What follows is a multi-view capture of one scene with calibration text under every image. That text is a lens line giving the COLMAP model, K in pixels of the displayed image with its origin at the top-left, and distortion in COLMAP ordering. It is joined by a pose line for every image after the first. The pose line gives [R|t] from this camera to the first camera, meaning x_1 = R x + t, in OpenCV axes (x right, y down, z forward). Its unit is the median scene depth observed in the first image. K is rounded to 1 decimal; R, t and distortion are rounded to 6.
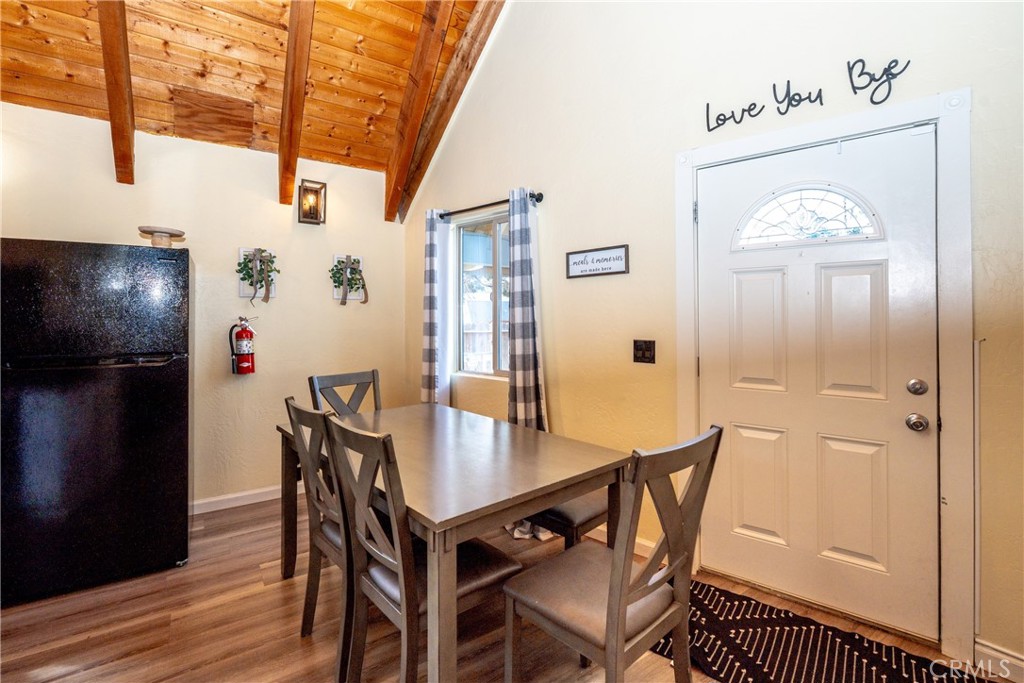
lens RADIAL K [[457.6, 0, 515.8], [0, 457.6, 332.4], [0, 0, 1]] dist [0.000663, -0.001799]
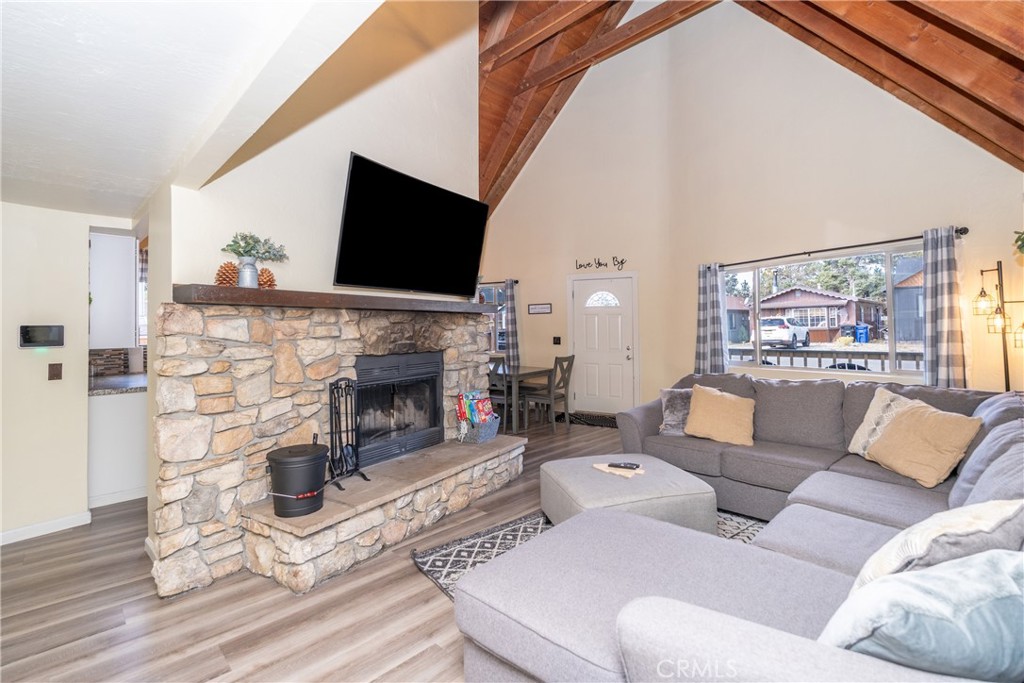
lens RADIAL K [[457.6, 0, 512.4], [0, 457.6, 340.2], [0, 0, 1]] dist [0.000663, -0.001799]
pose [[0.983088, -0.004509, 0.183079, -0.614201], [0.004314, 0.999990, 0.001463, 0.038014], [-0.183084, -0.000649, 0.983097, -2.094561]]
